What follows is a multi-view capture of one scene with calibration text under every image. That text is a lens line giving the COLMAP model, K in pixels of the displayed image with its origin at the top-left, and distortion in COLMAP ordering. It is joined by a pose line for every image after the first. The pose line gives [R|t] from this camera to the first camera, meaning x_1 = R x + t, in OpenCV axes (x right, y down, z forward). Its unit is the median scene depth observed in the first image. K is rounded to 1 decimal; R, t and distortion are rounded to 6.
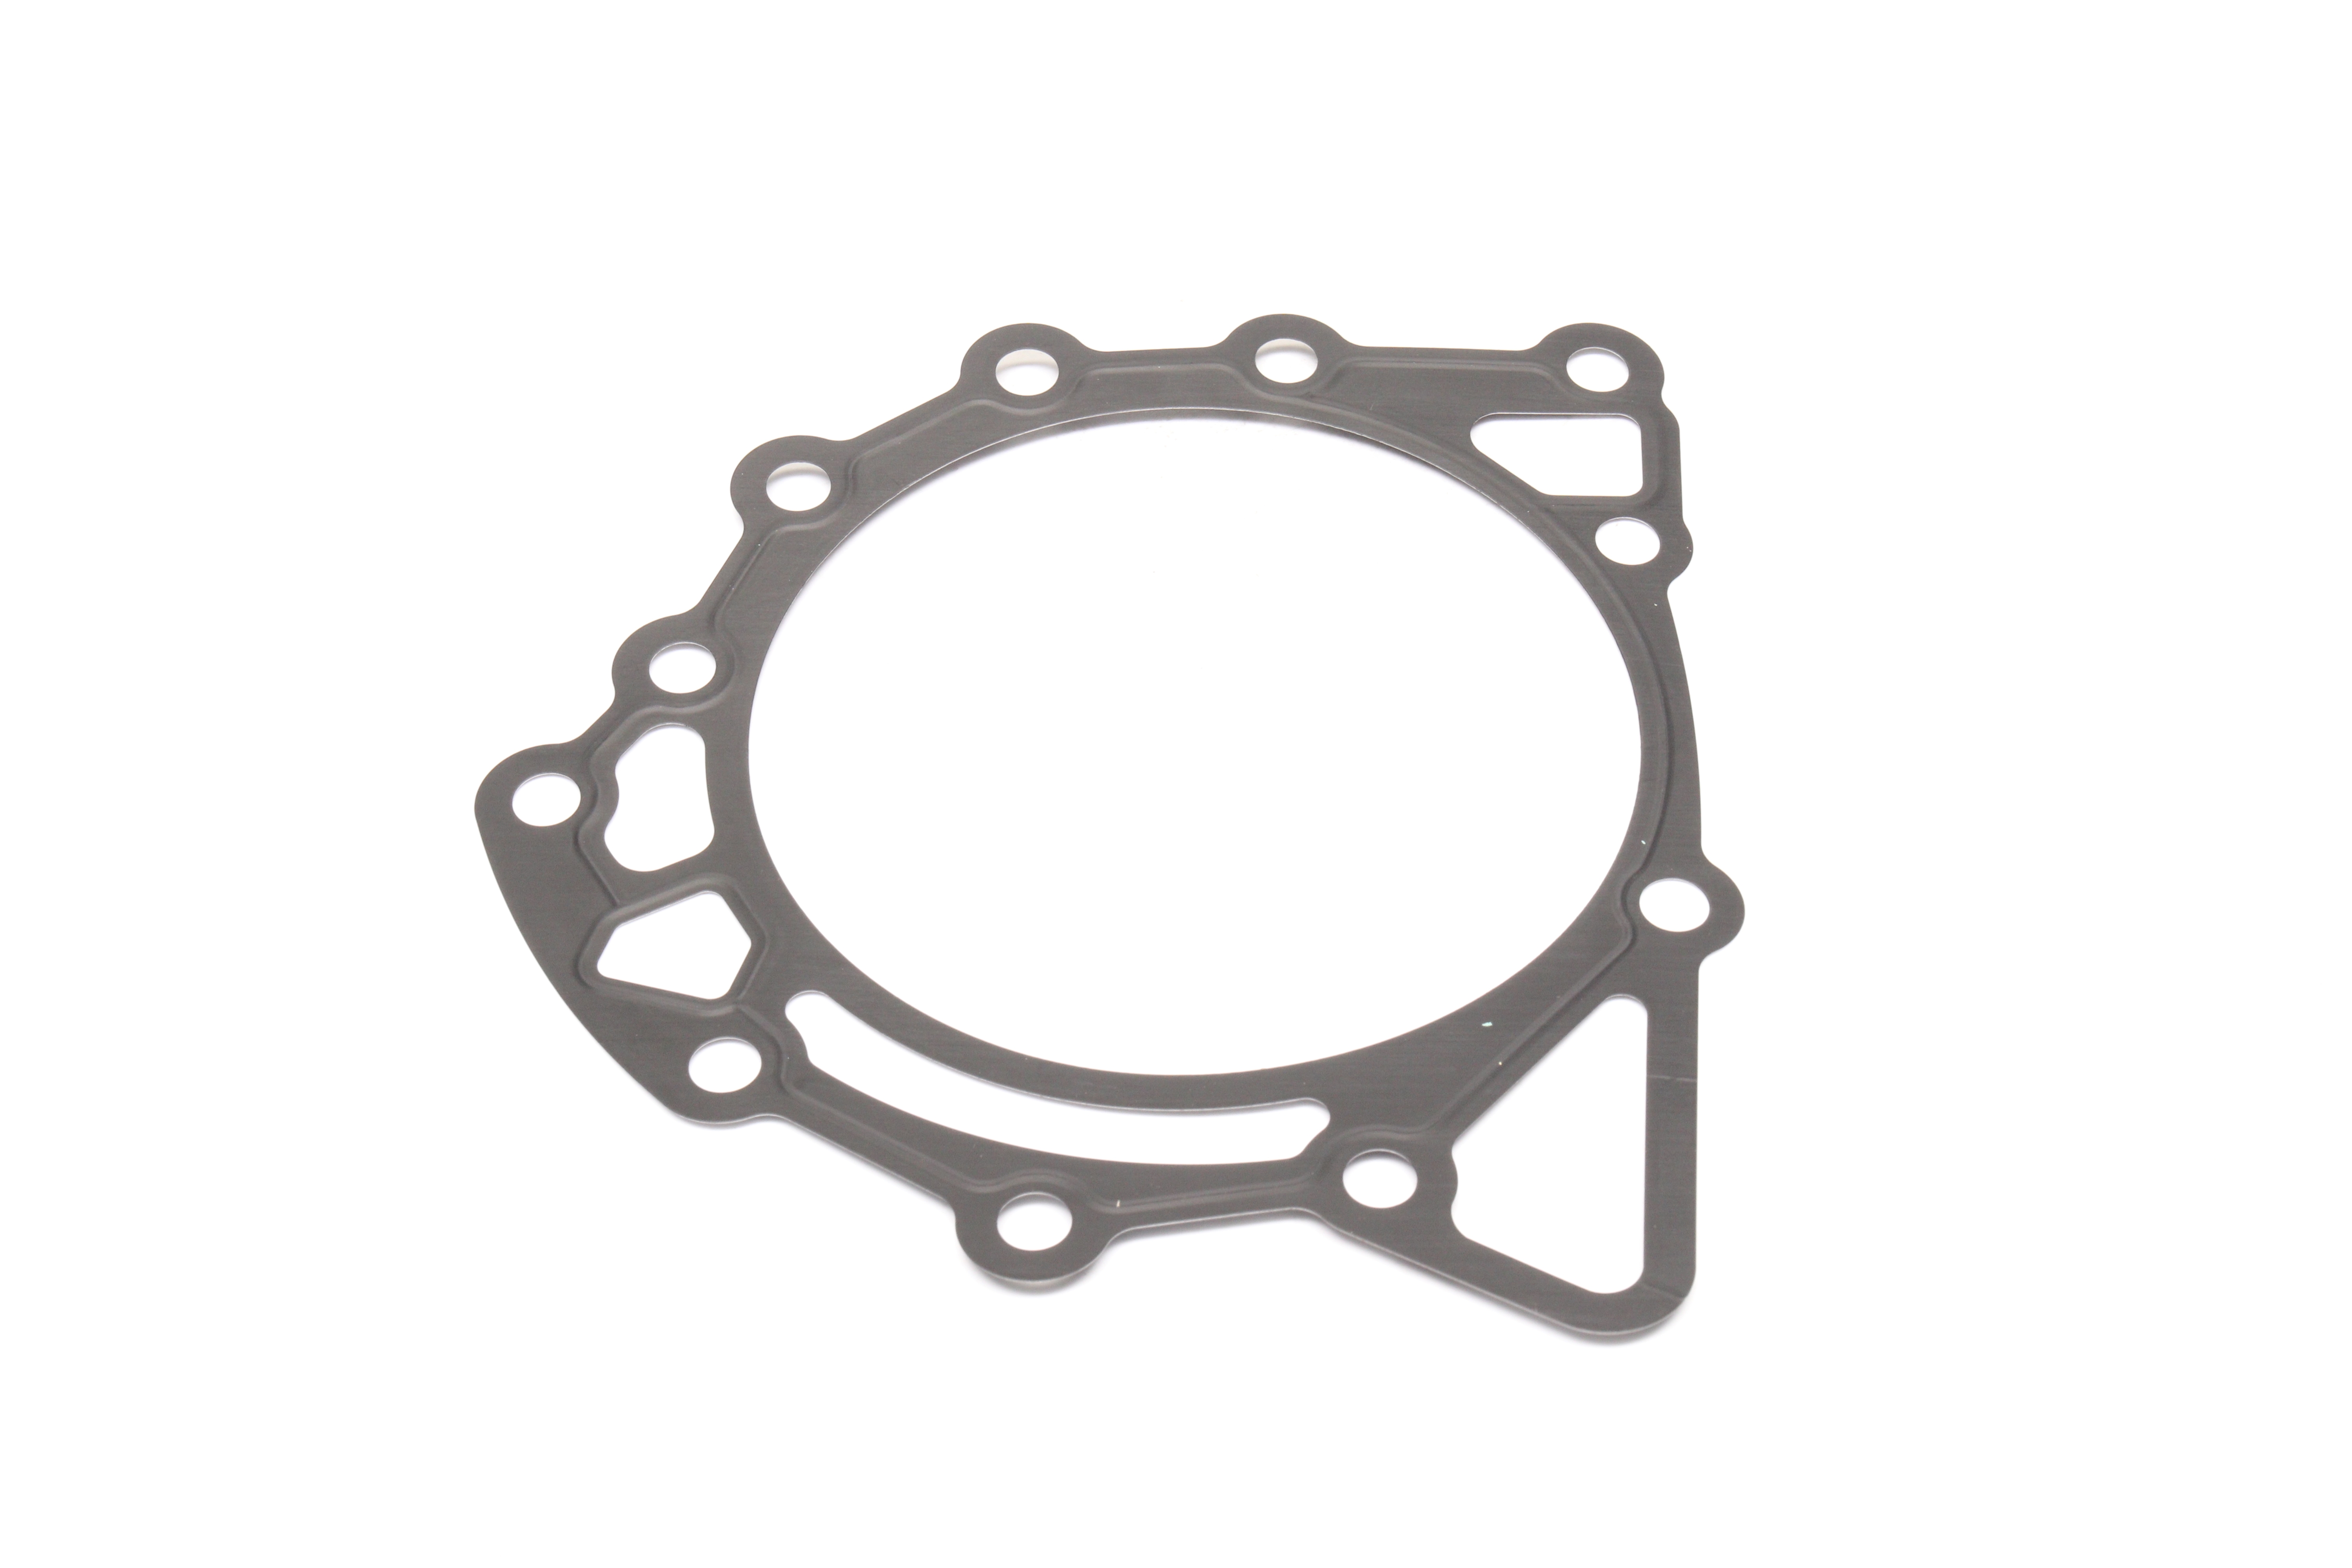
lens RADIAL K [[4531.8, 0, 1168.7], [0, 4531.8, 780.0], [0, 0, 1]] dist [-0.139440, 0.000000]
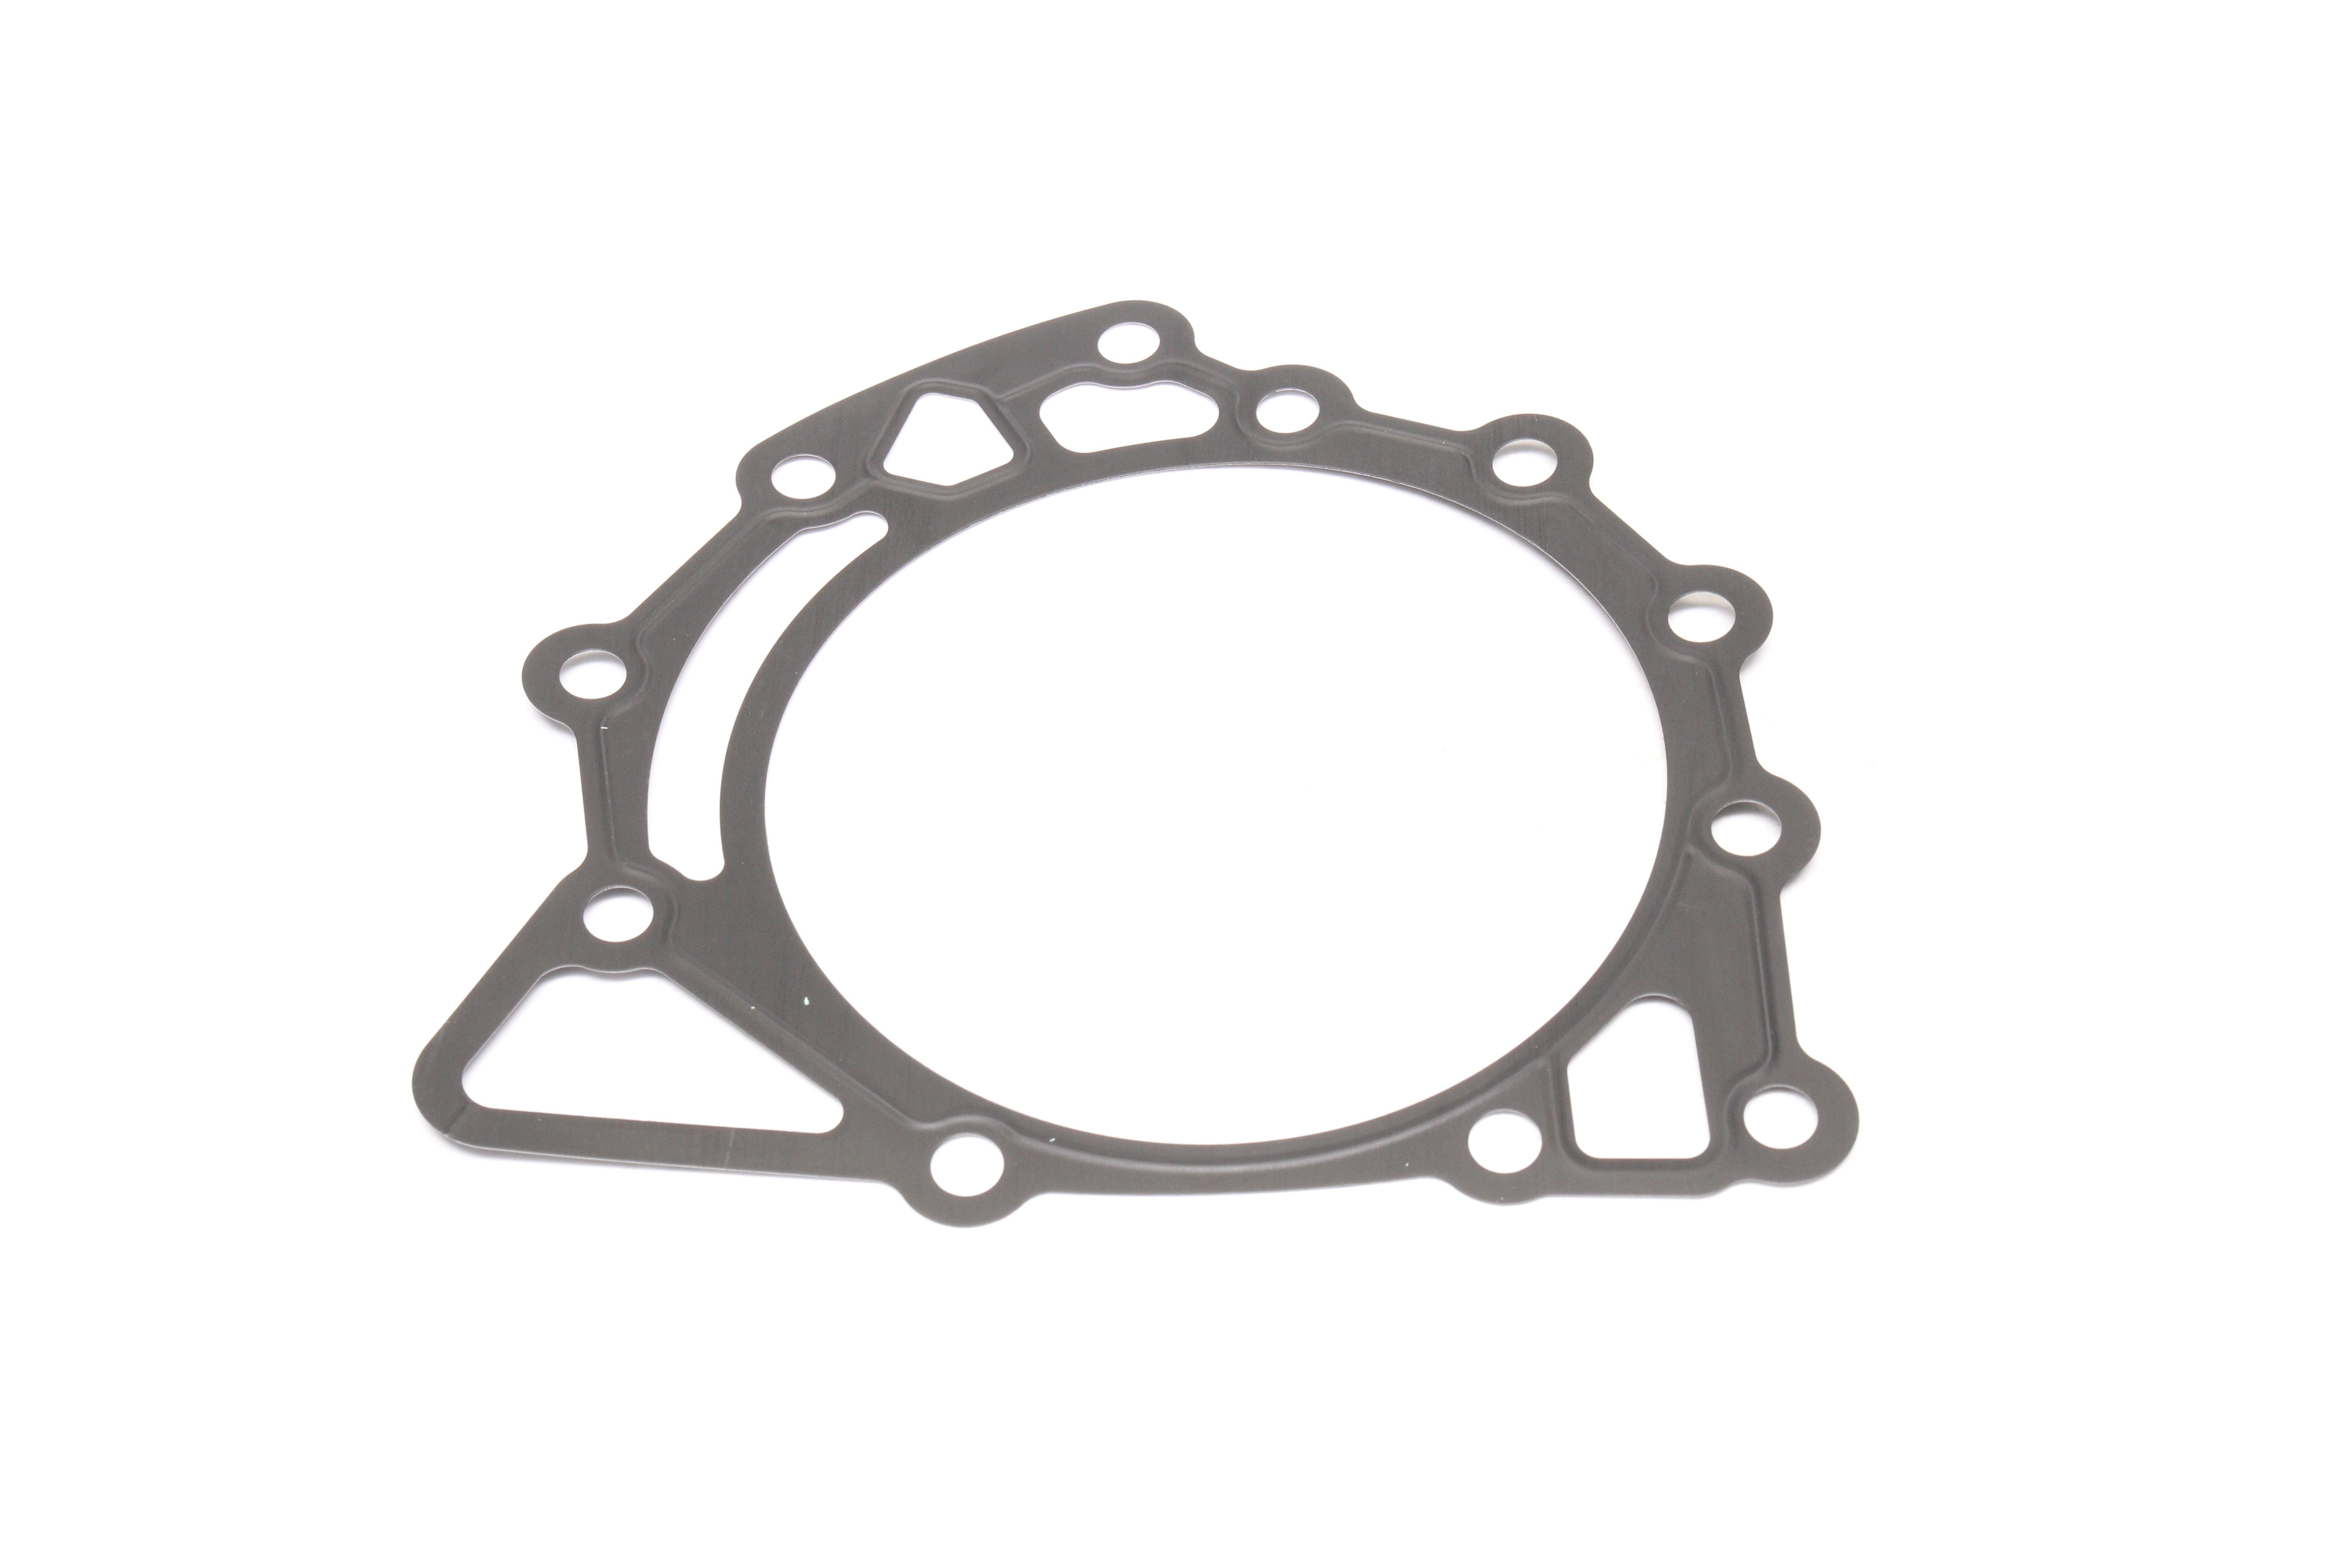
lens RADIAL K [[4531.8, 0, 1158.3], [0, 4531.8, 784.9], [0, 0, 1]] dist [-0.139440, 0.000000]
pose [[0.002289, 0.755578, -0.655055, 0.657268], [-0.713634, 0.460113, 0.528226, -0.527200], [0.700515, 0.466260, 0.540259, 0.458850]]
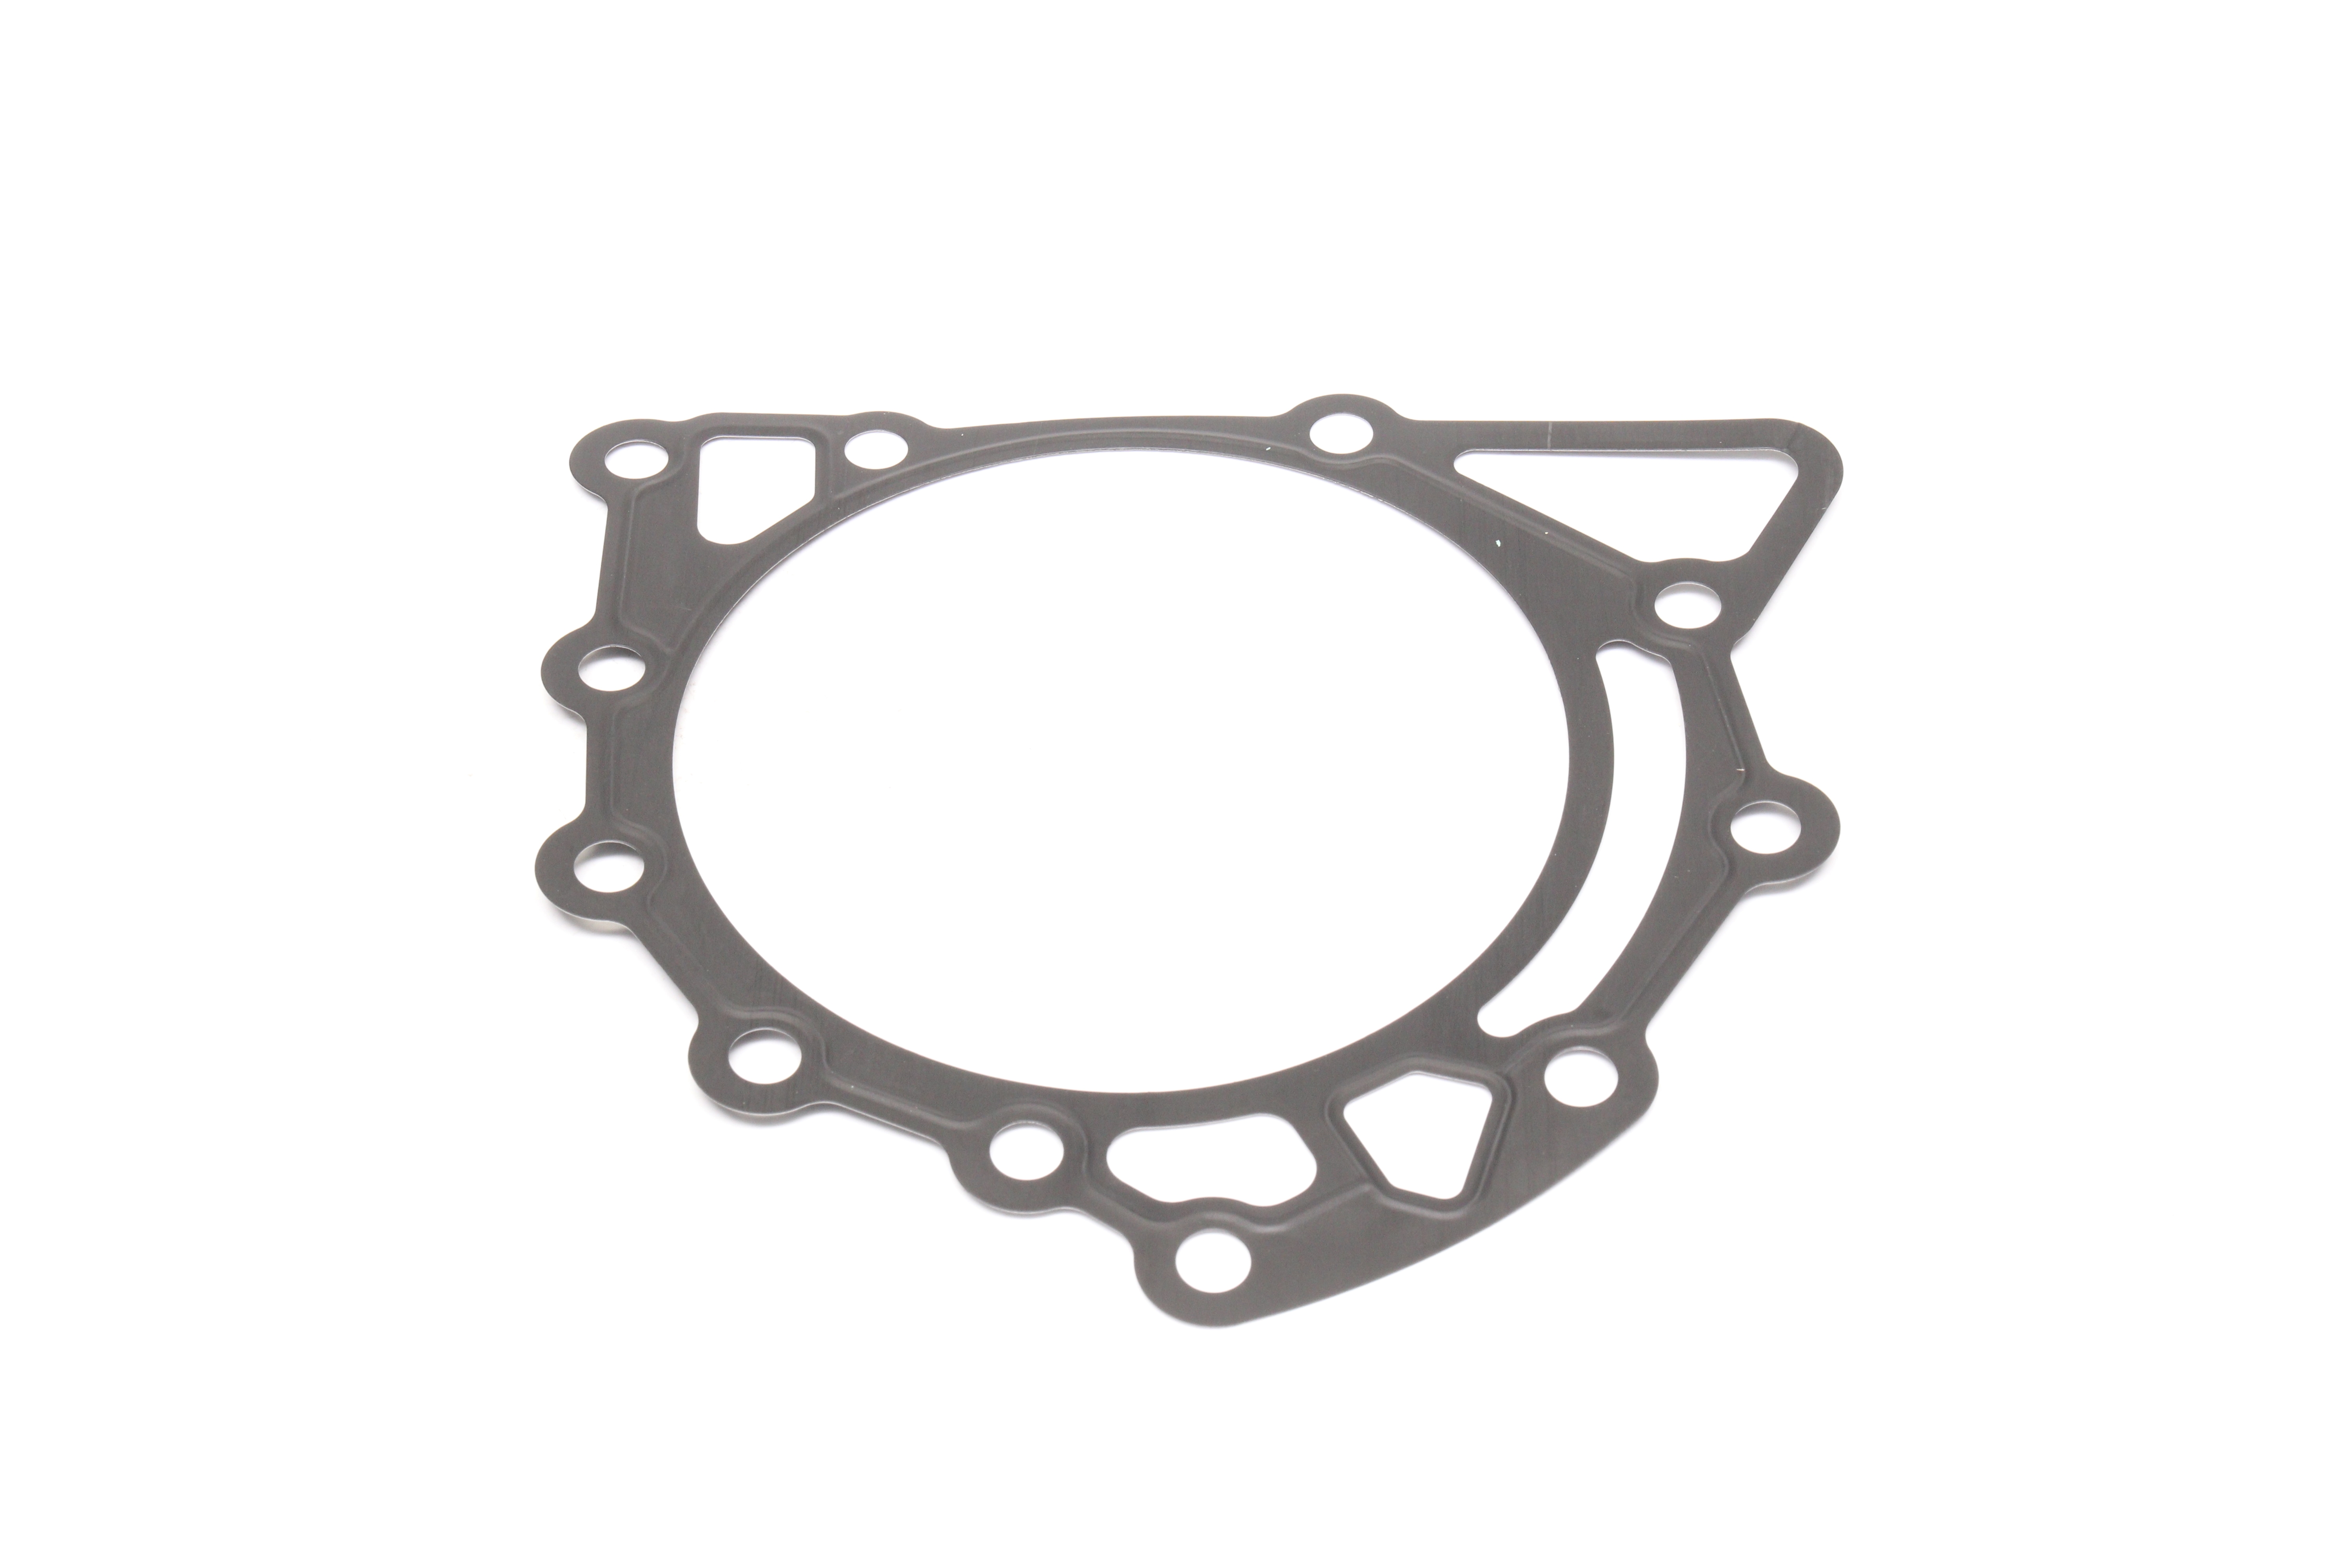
lens RADIAL K [[4531.8, 0, 1168.0], [0, 4531.8, 787.6], [0, 0, 1]] dist [-0.139440, 0.000000]
pose [[-0.002615, -0.717450, 0.696605, -0.698274], [0.757672, 0.453207, 0.469613, -0.469823], [-0.652630, 0.529026, 0.542407, 0.458709]]
